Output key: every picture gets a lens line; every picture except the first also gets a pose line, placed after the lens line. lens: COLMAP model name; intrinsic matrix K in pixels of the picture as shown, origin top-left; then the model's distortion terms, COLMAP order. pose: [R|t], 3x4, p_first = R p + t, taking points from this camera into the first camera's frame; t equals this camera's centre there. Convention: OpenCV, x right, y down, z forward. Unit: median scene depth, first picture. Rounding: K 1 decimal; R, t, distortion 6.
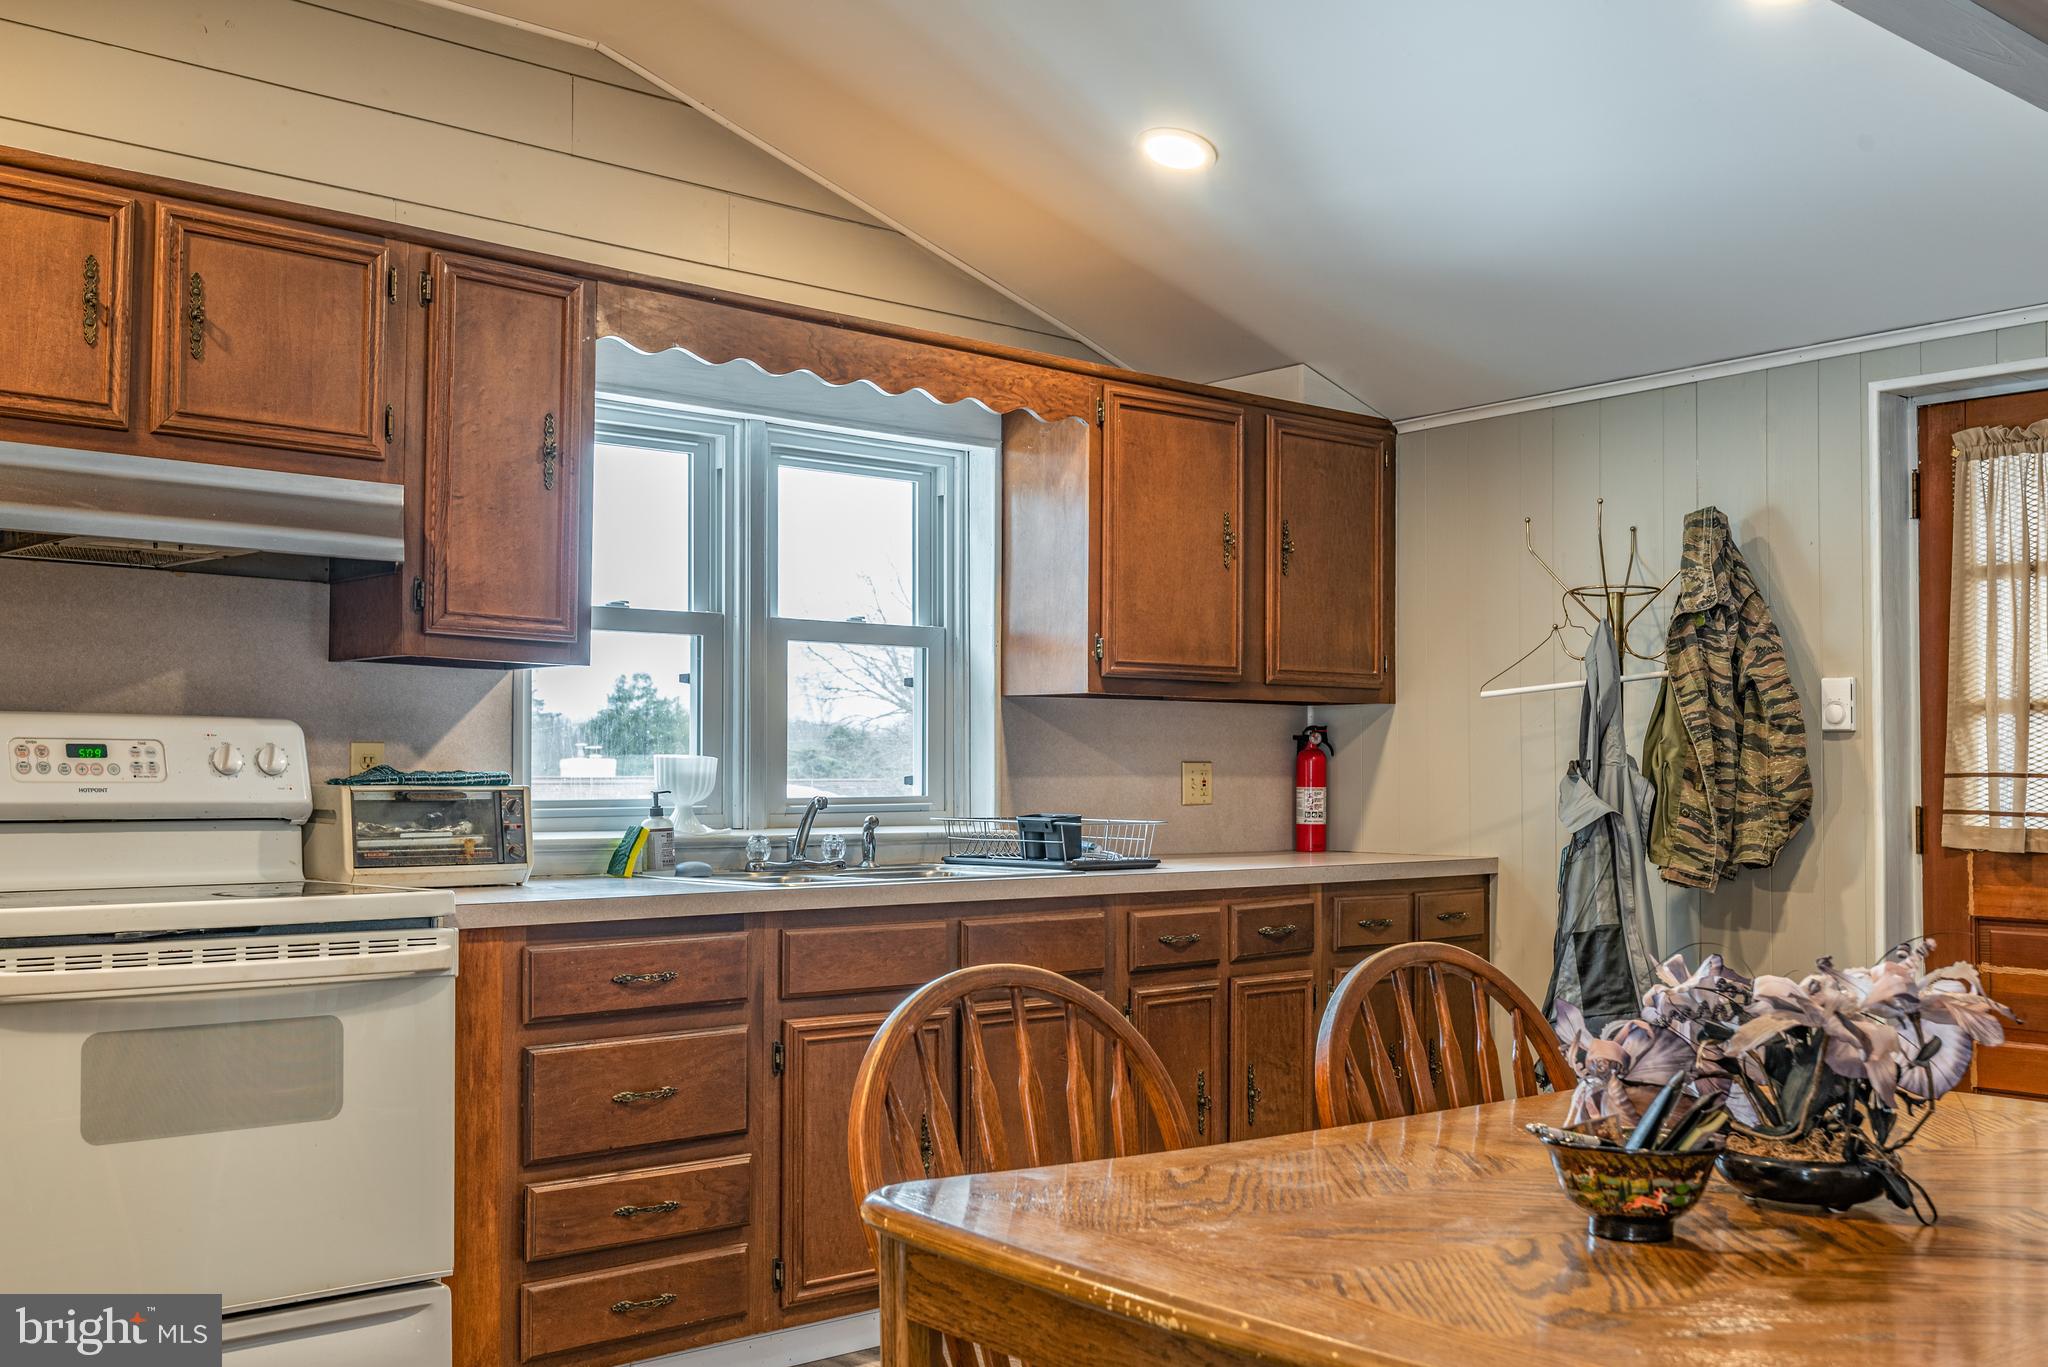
lens RADIAL K [[2105.6, 0, 1120.1], [0, 2105.6, 726.5], [0, 0, 1]] dist [-0.003417, -0.000819]
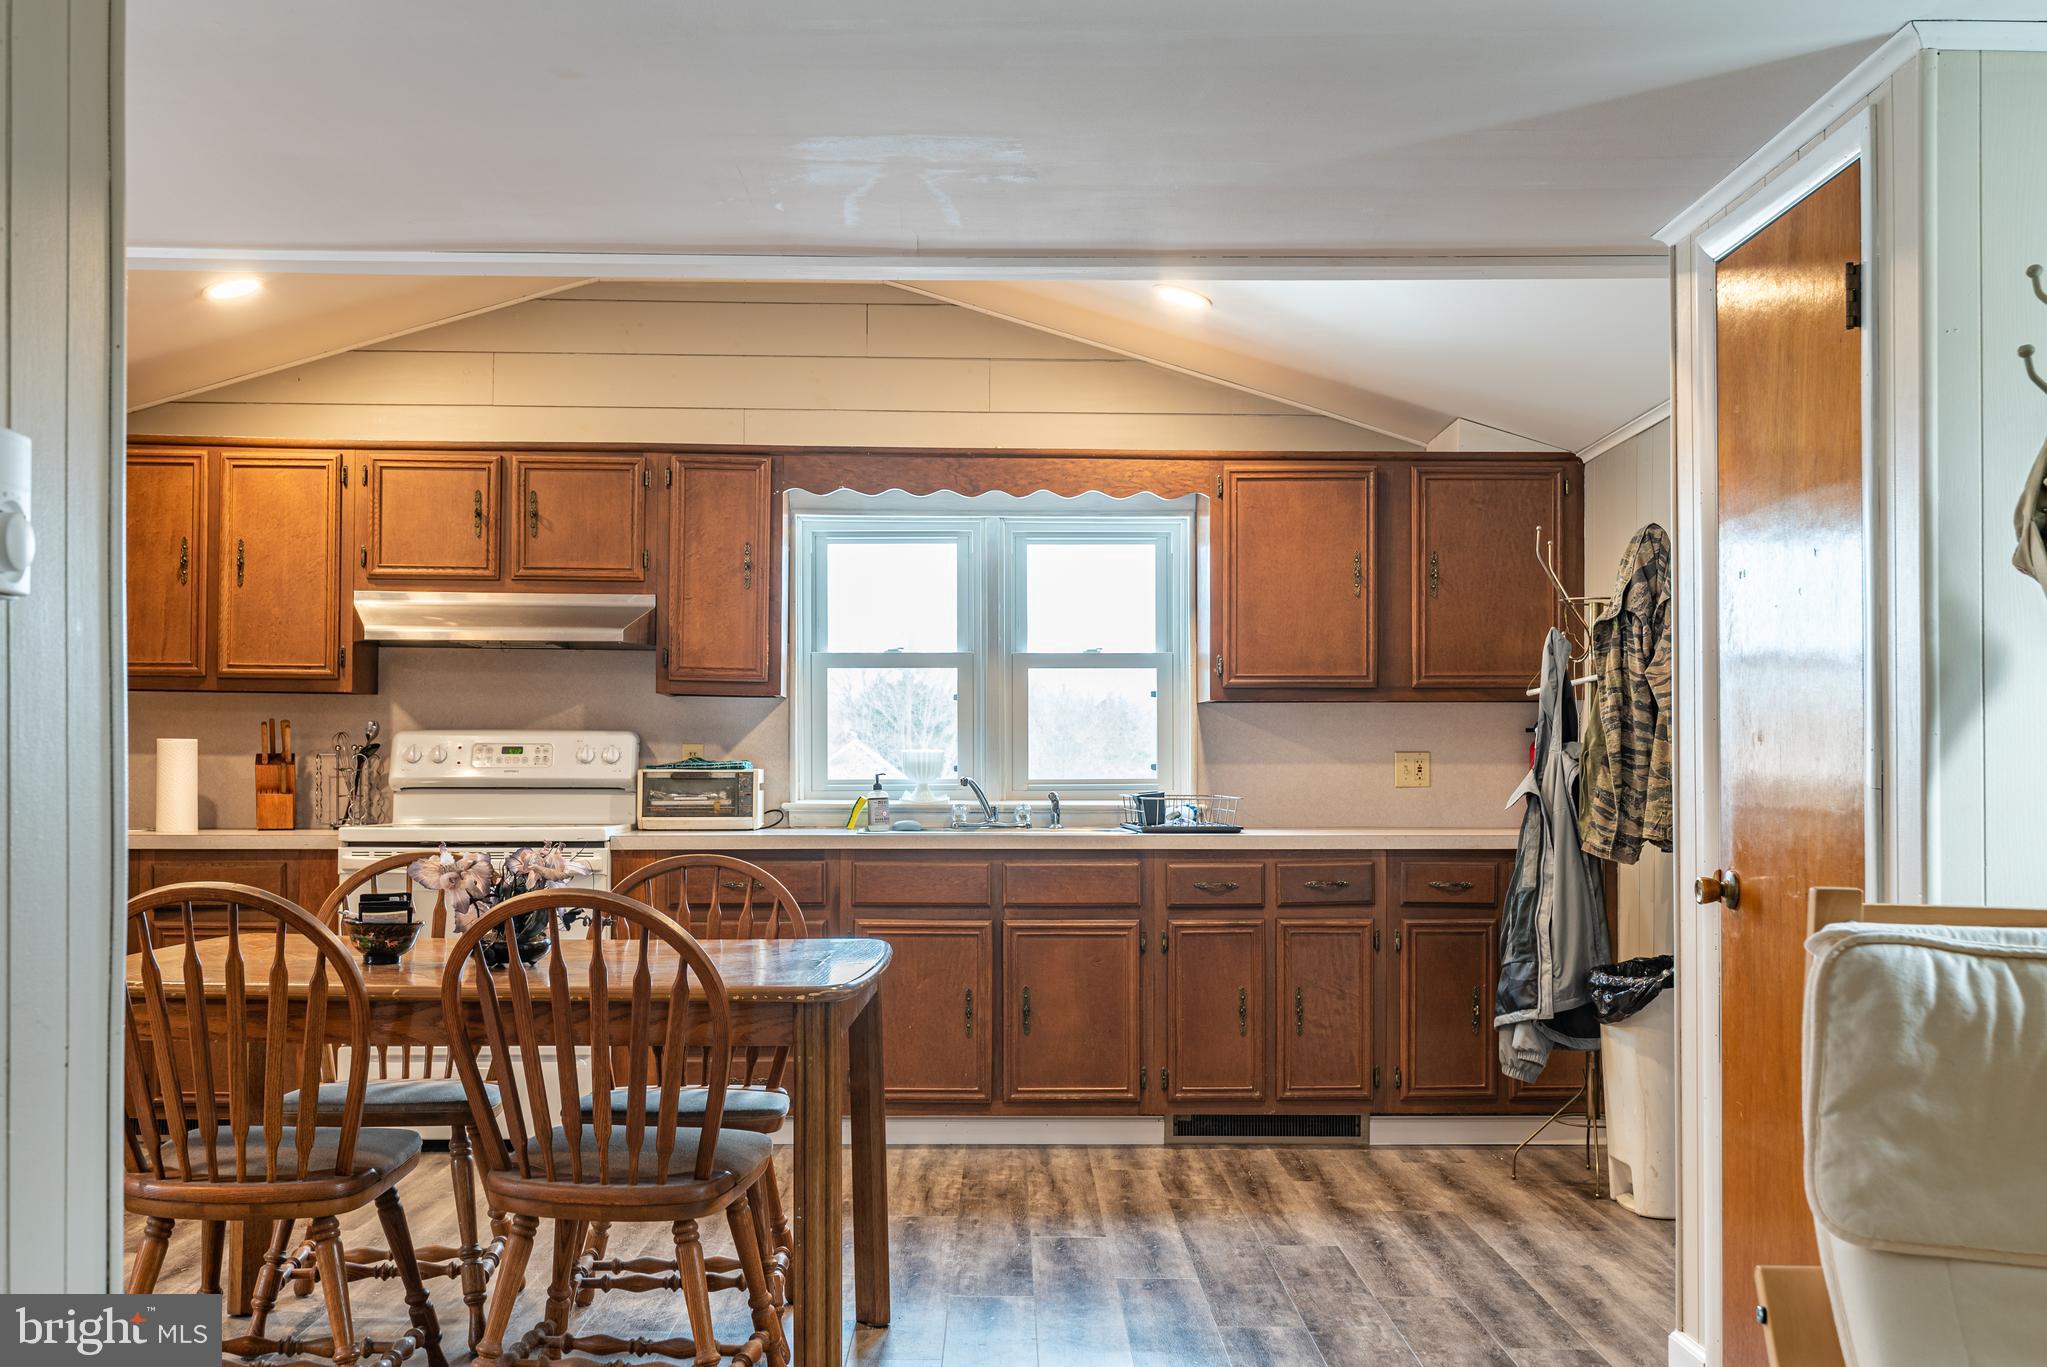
lens RADIAL K [[2142.9, 0, 1021.5], [0, 2142.9, 756.6], [0, 0, 1]] dist [-0.003457, -0.001903]
pose [[0.747861, -0.004491, -0.663841, 1.021159], [0.016226, 0.999802, 0.011516, 0.002368], [0.663658, -0.019384, 0.747785, -0.111060]]
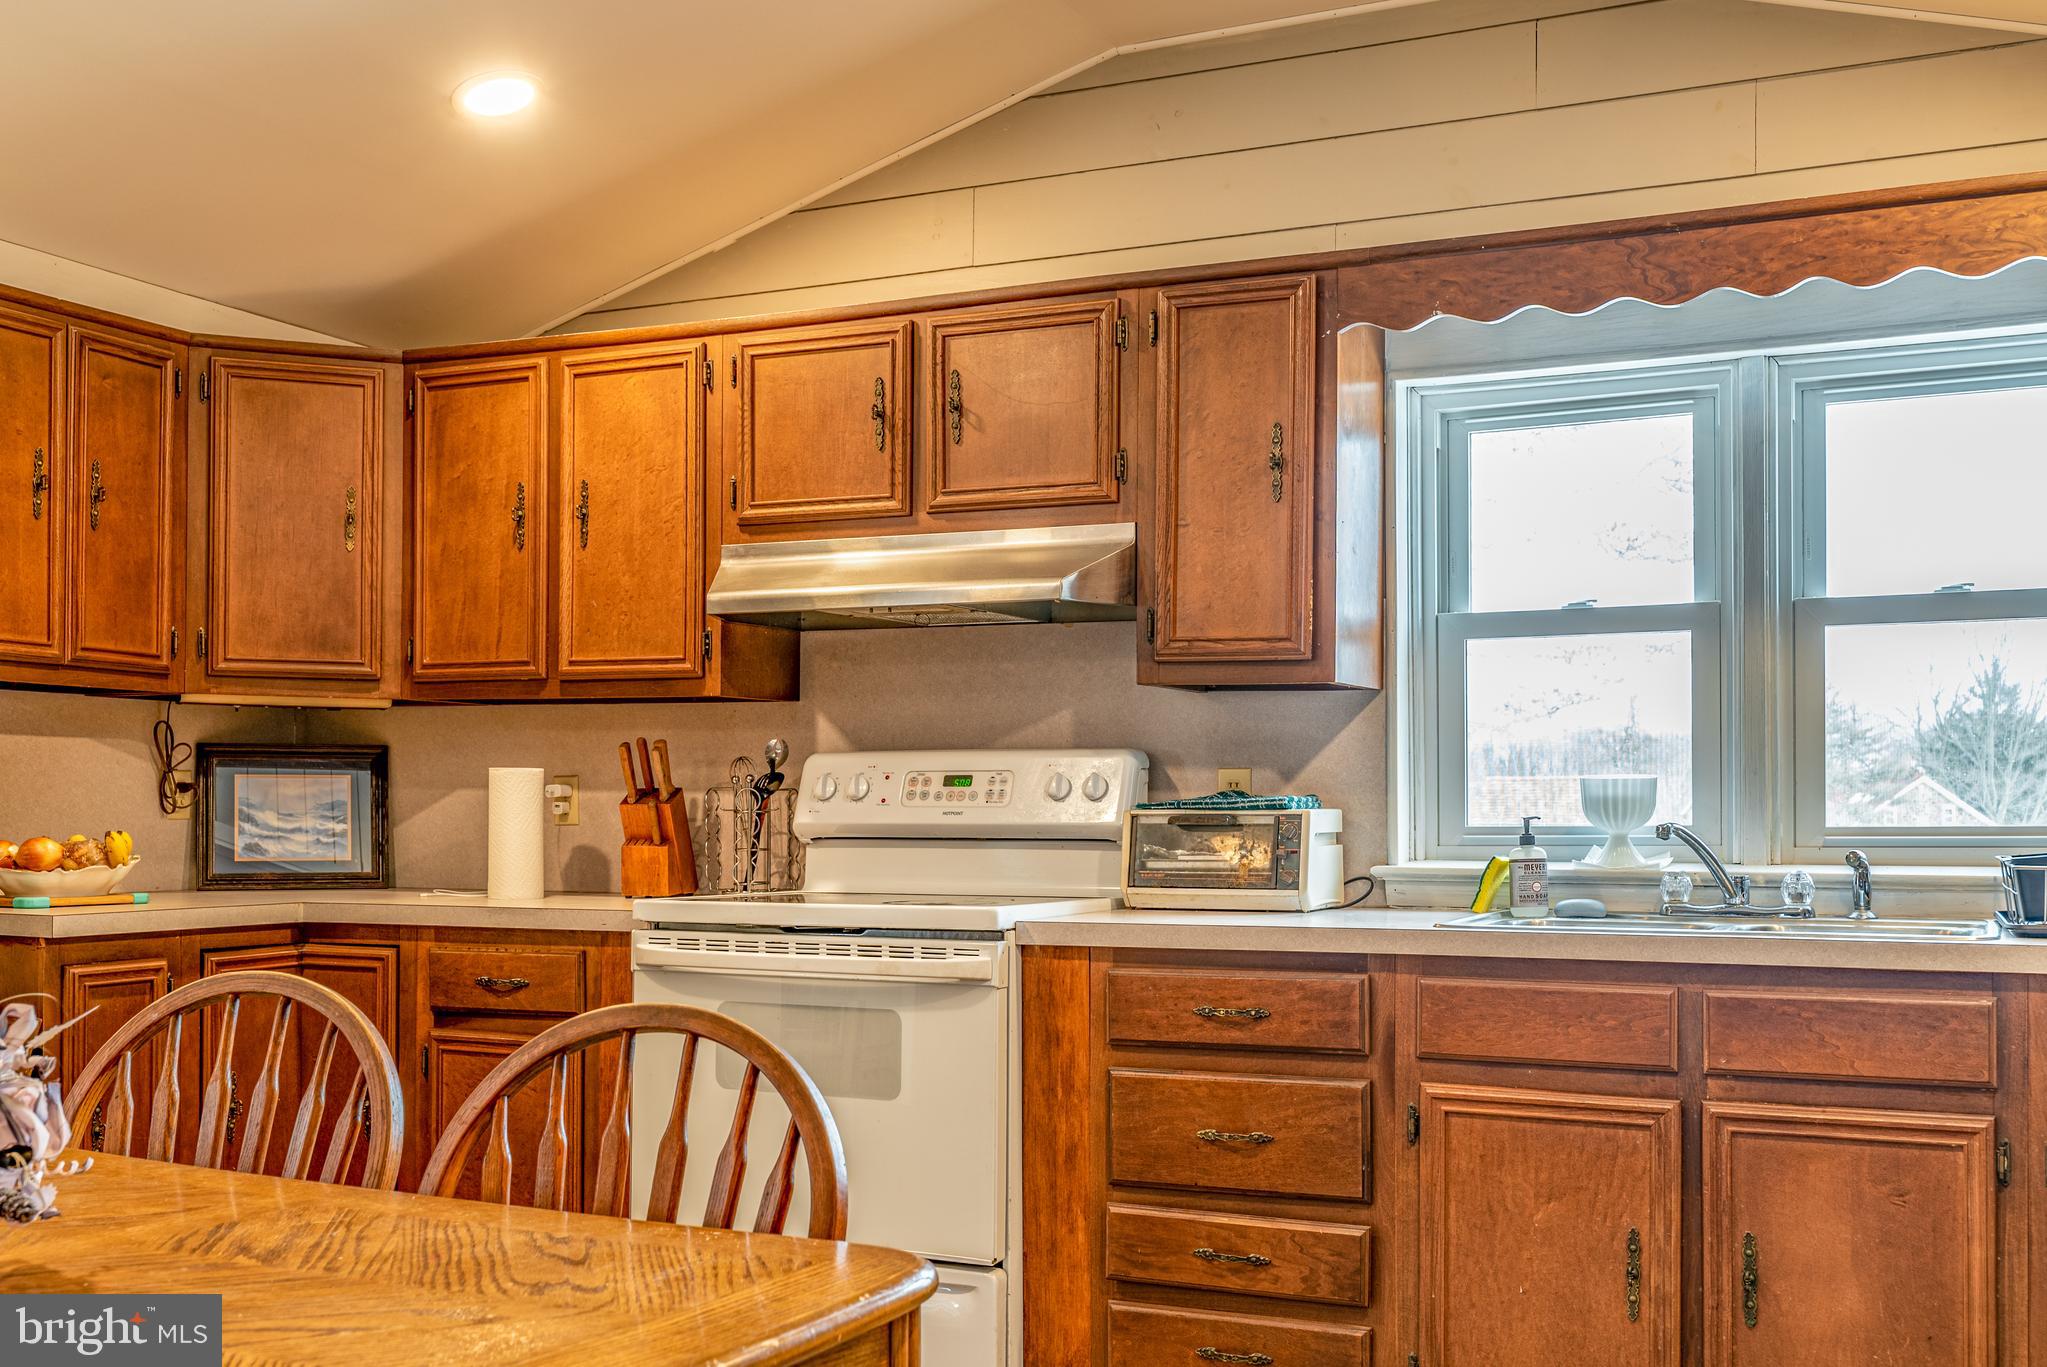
lens RADIAL K [[2104.2, 0, 1030.4], [0, 2104.2, 808.7], [0, 0, 1]] dist [-0.004477, 0.003959]
pose [[0.345084, -0.002280, -0.938569, 0.607788], [0.024053, 0.999690, 0.006415, 0.019236], [0.938263, -0.024789, 0.345032, 0.573583]]
